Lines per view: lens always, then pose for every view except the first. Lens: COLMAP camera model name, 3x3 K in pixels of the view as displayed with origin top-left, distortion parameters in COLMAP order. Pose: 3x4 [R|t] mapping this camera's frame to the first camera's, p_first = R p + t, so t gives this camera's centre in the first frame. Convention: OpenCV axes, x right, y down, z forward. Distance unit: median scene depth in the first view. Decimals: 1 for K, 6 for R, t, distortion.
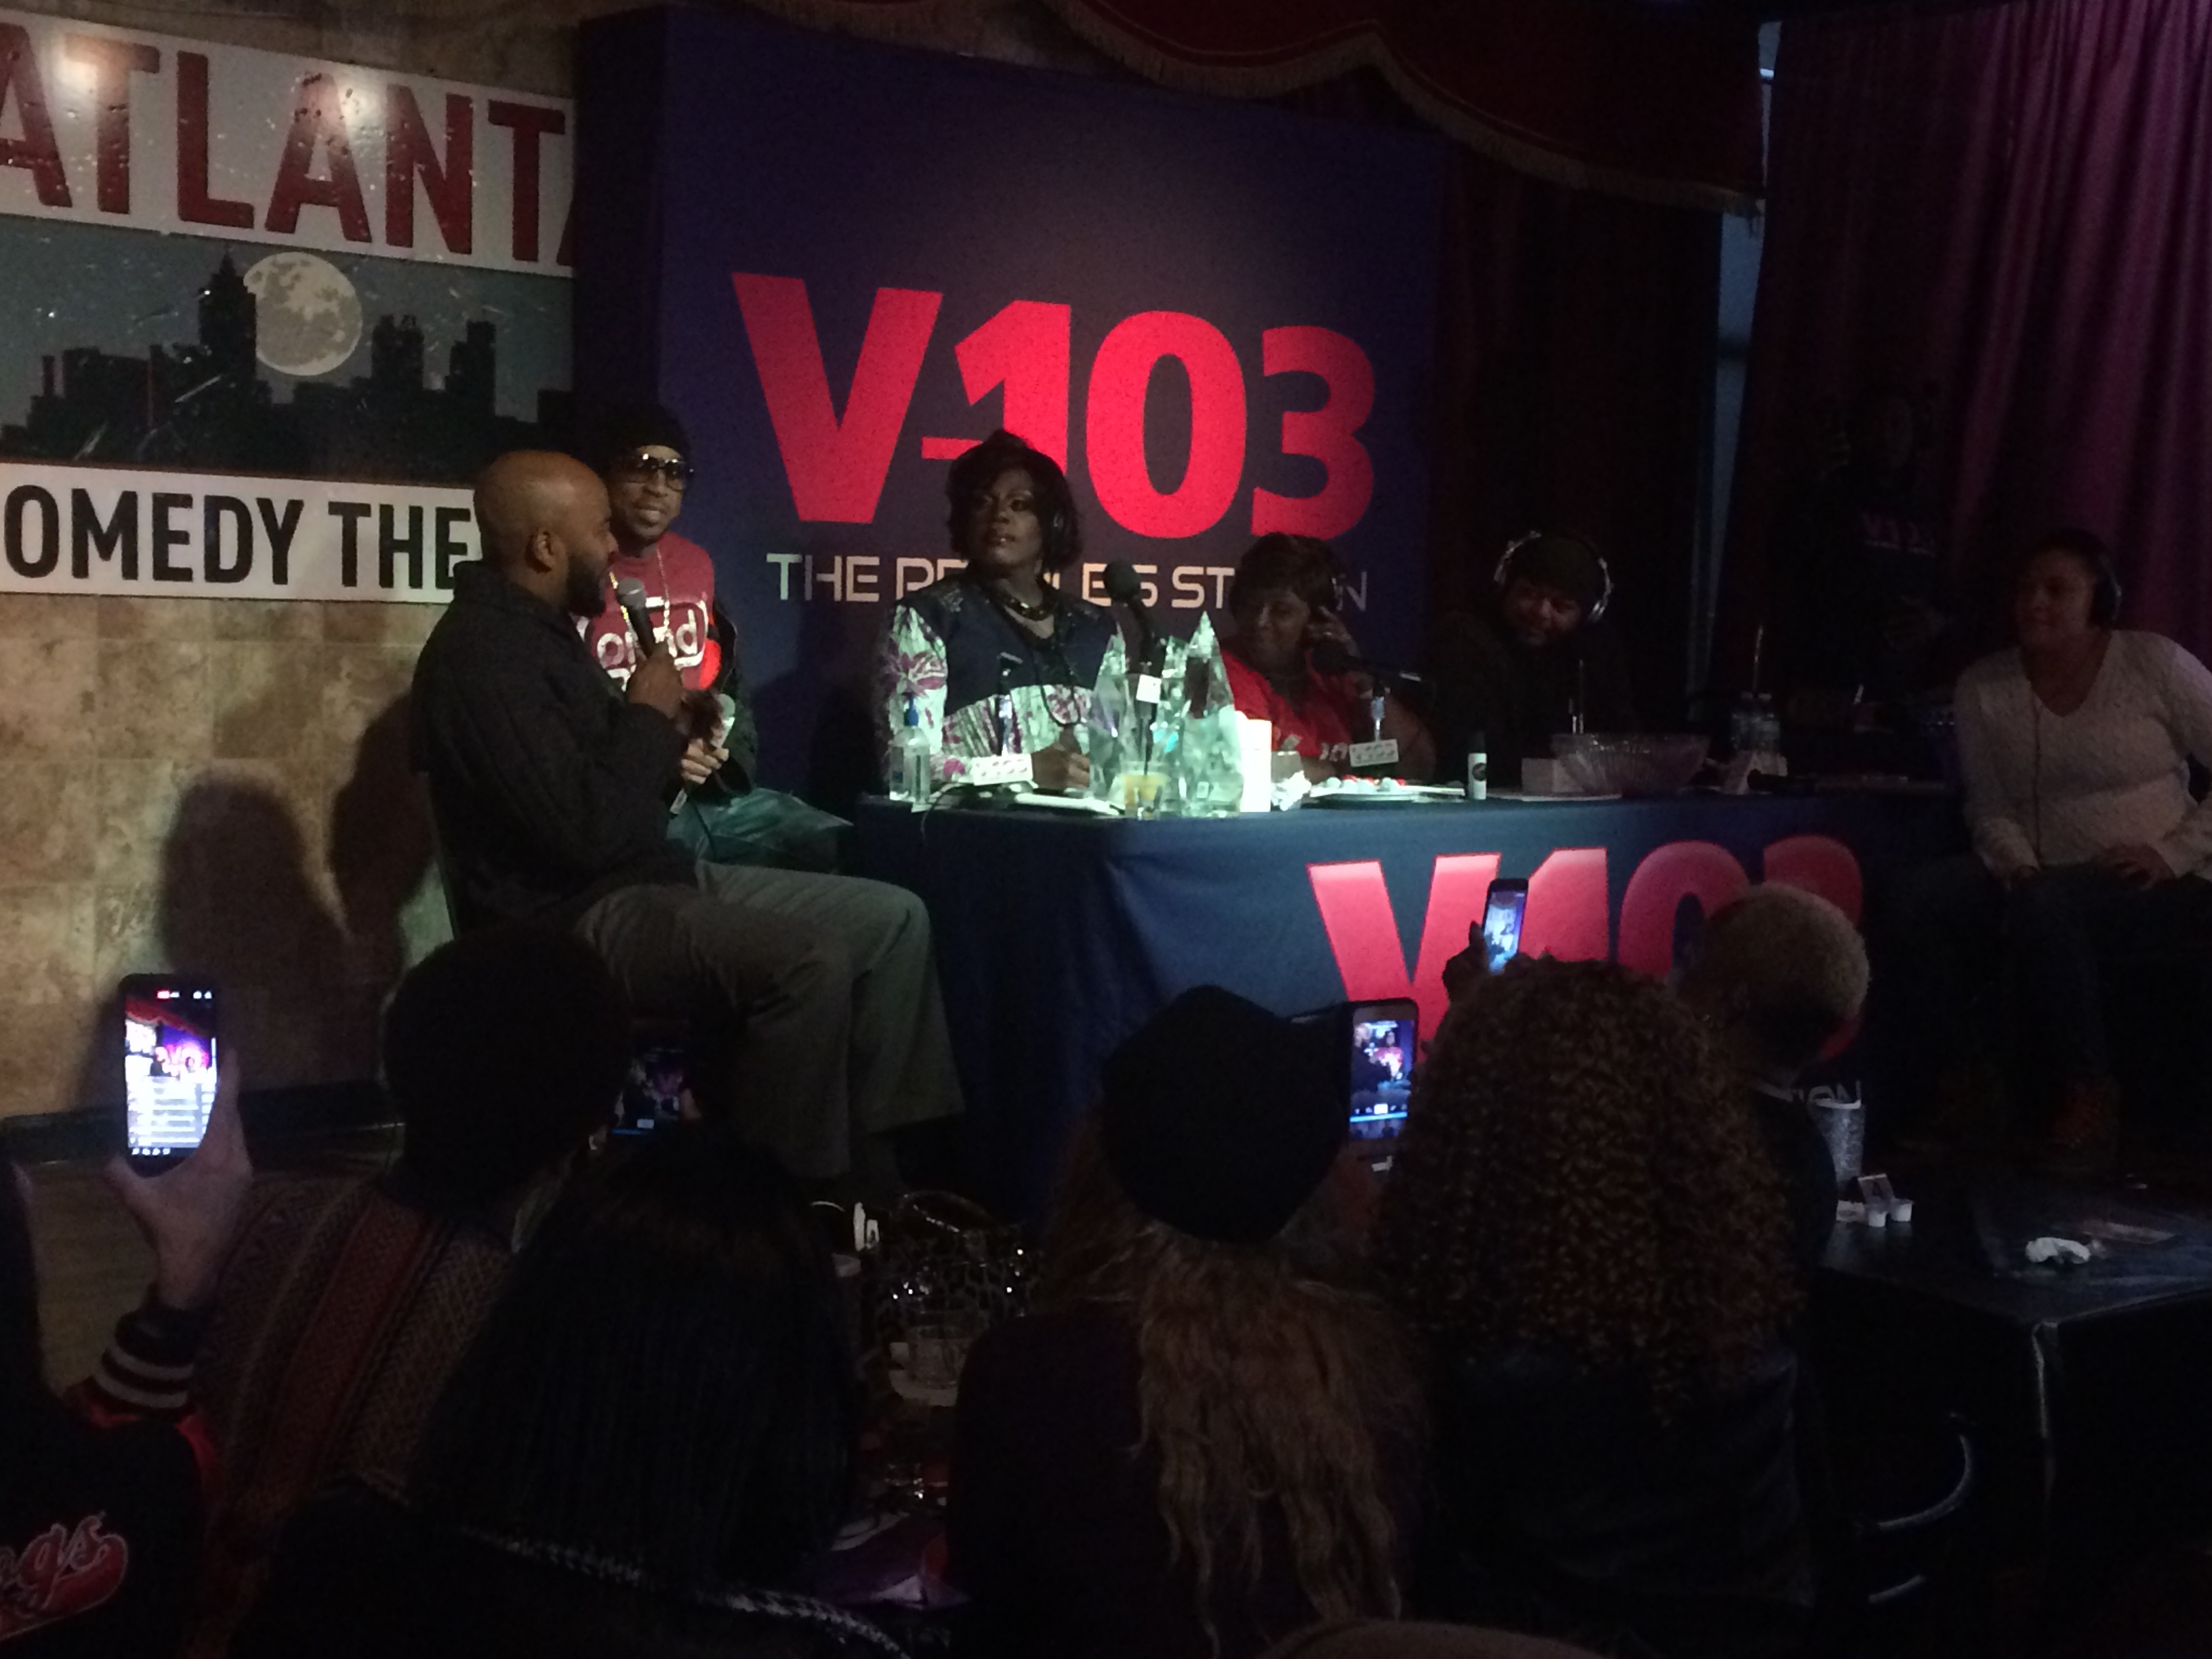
lens RADIAL K [[2992.9, 0, 1106.0], [0, 2992.9, 829.5], [0, 0, 1]] dist [0.063176, -0.020064]
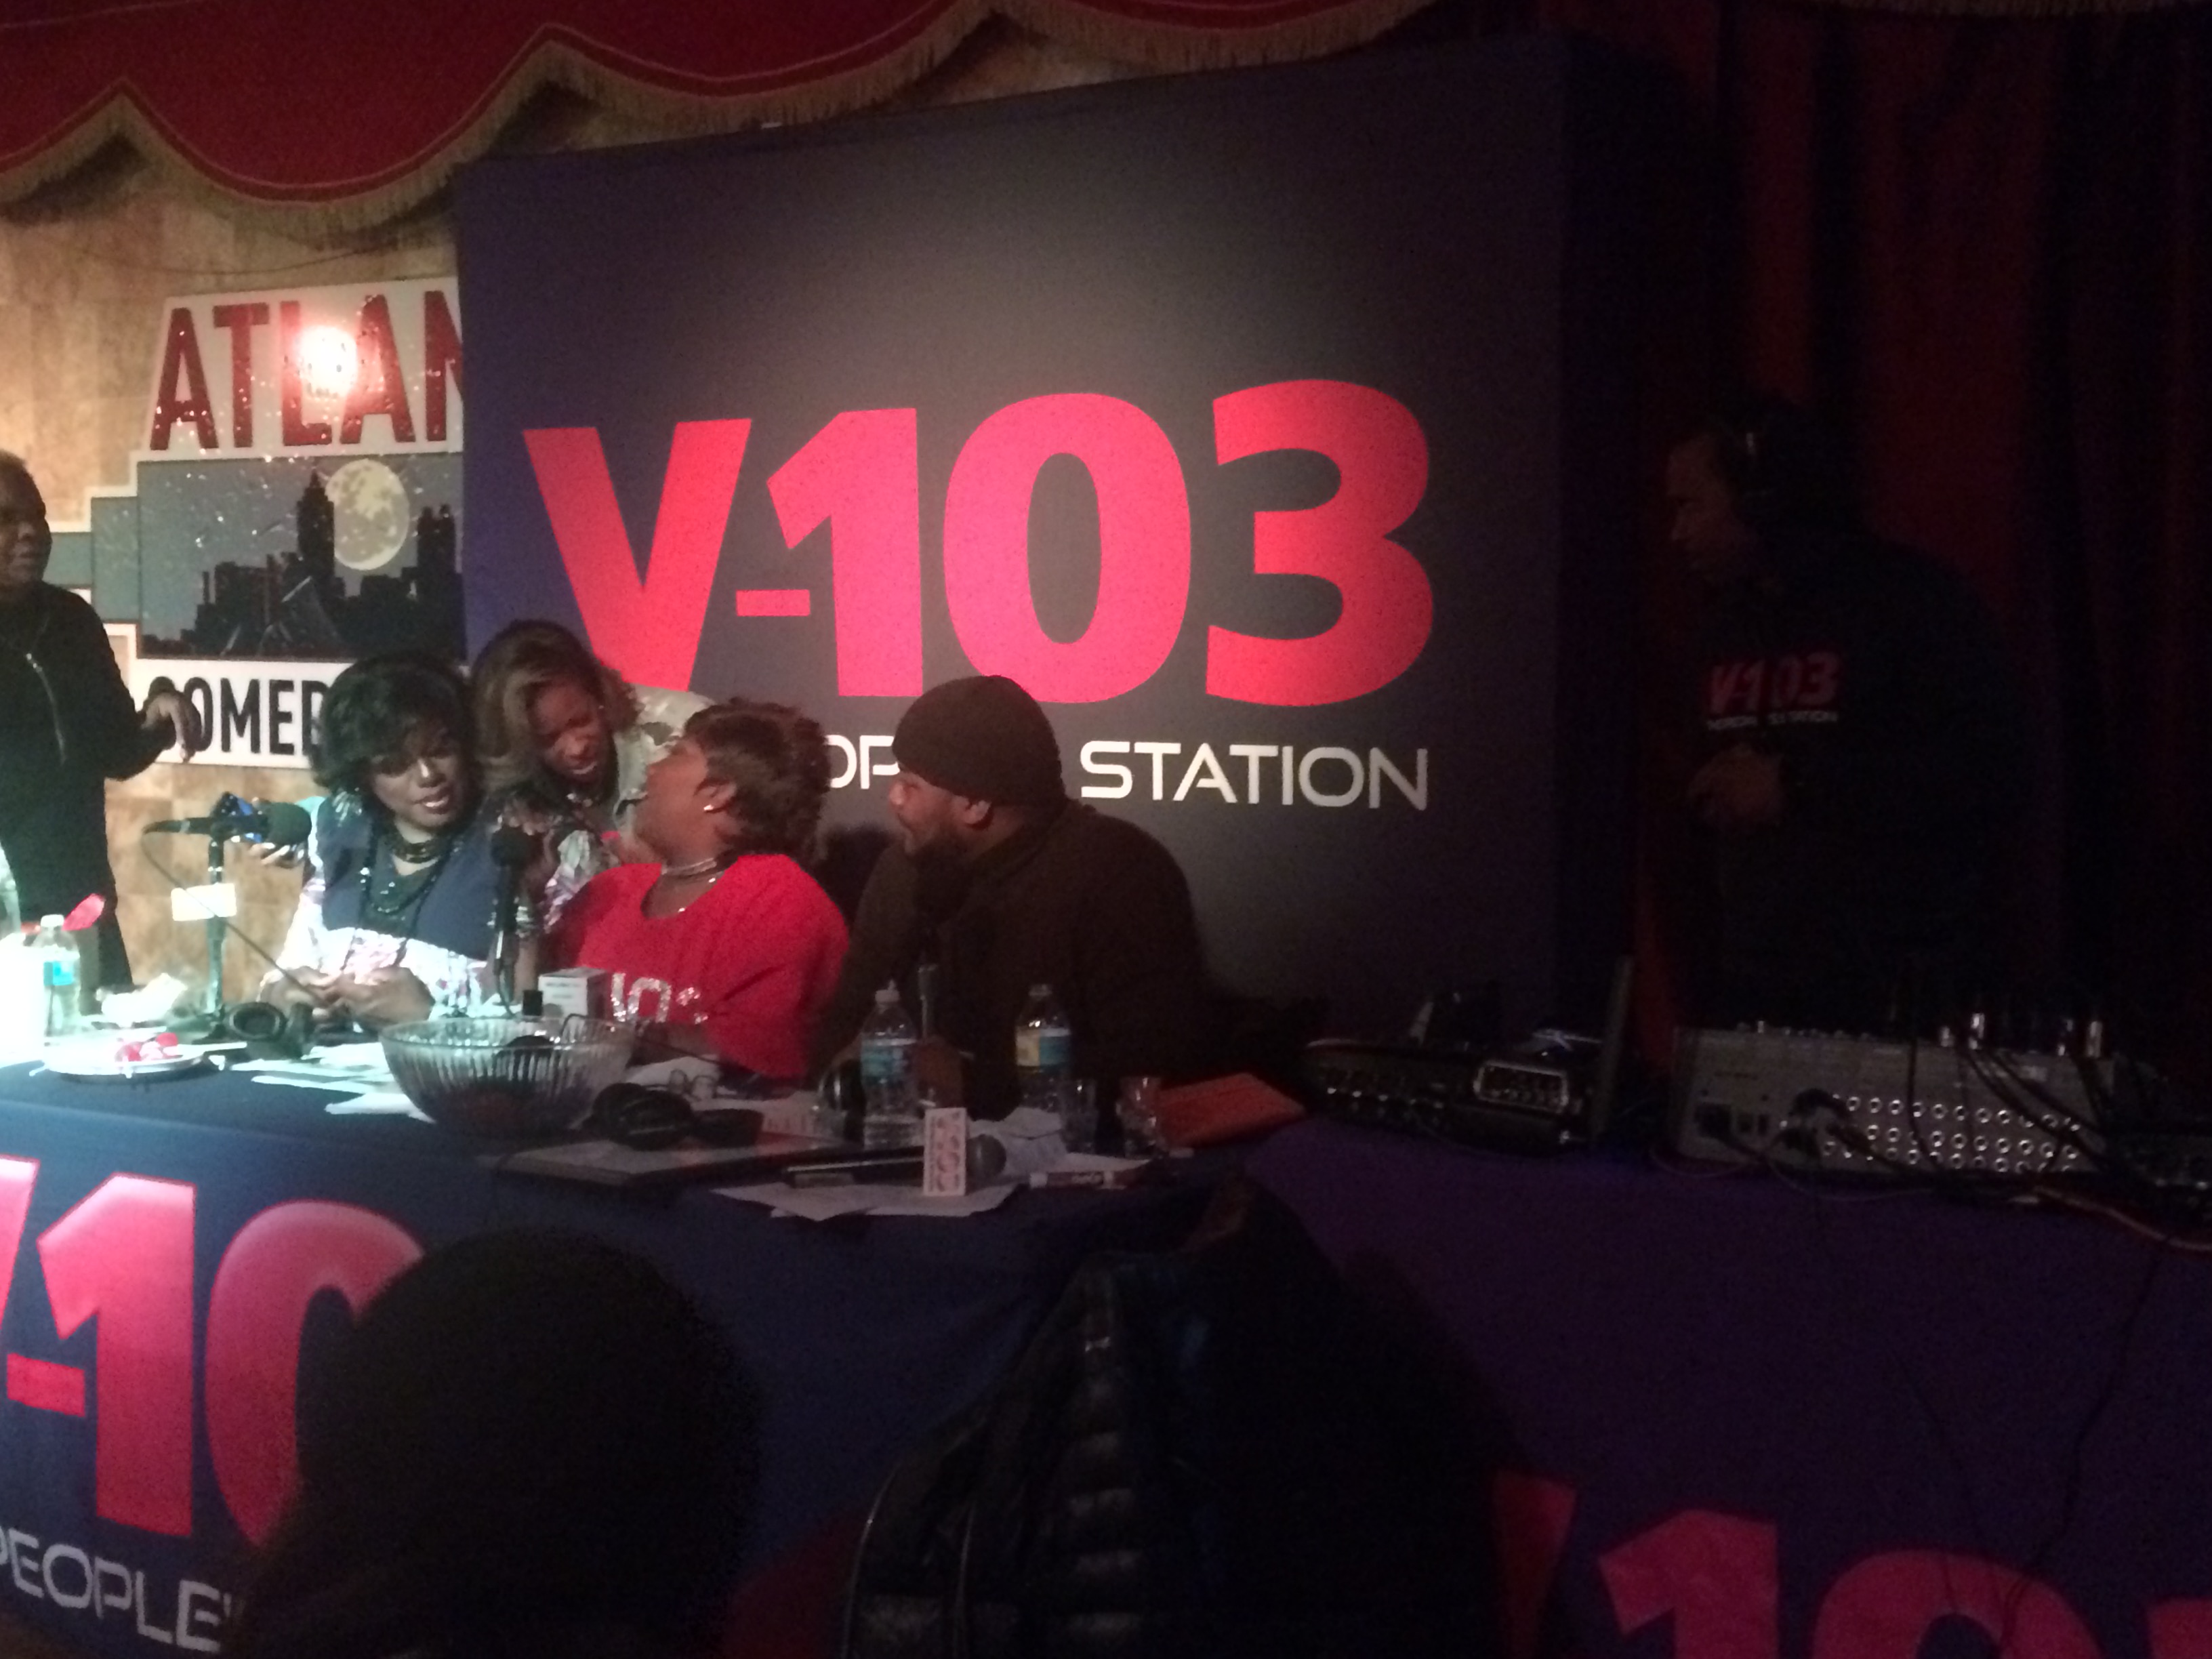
lens RADIAL K [[2659.4, 0, 1106.0], [0, 2659.4, 829.5], [0, 0, 1]] dist [0.058716, -0.021679]
pose [[0.317915, 0.042616, -0.947161, 0.745343], [-0.069903, 0.997324, 0.021410, -0.094403], [0.945539, 0.059403, 0.320043, 0.936109]]
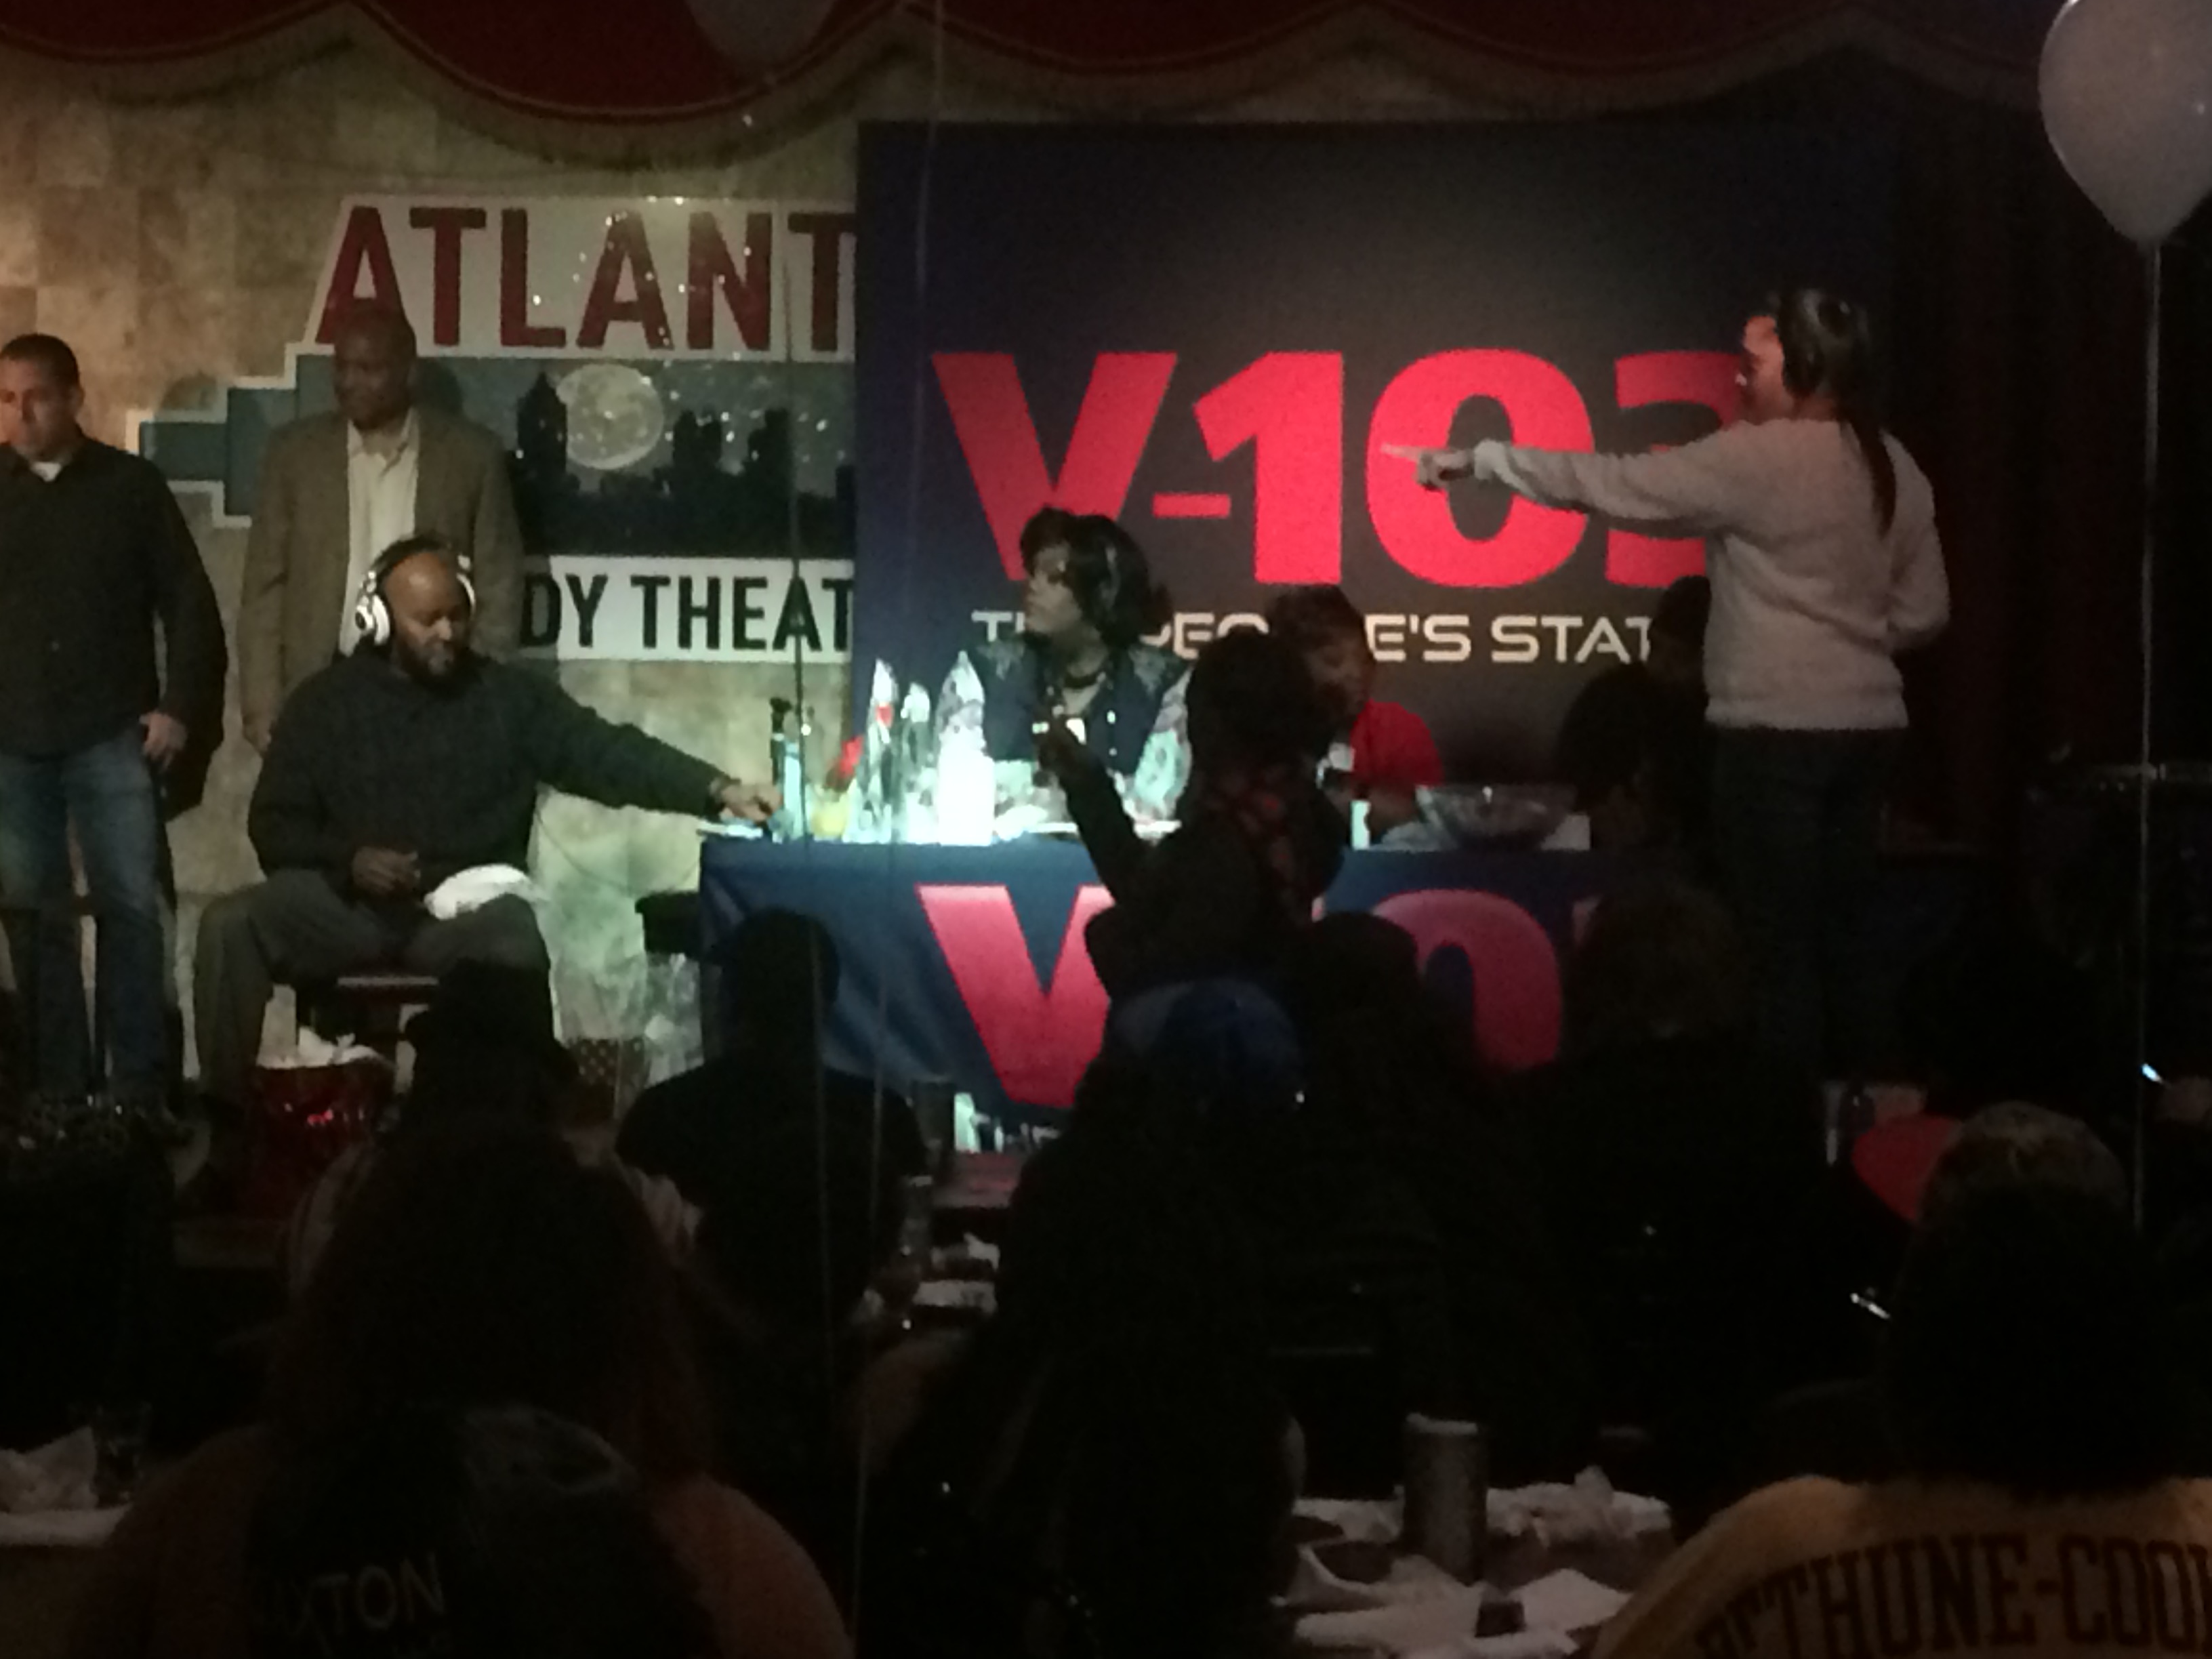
lens RADIAL K [[5252.5, 0, 1106.0], [0, 5252.5, 829.5], [0, 0, 1]] dist [0.008691, 0.224501]
pose [[0.712415, 0.014070, -0.701618, 1.278008], [-0.047503, 0.998473, -0.028211, 0.036120], [0.700149, 0.053426, 0.711995, -0.297660]]
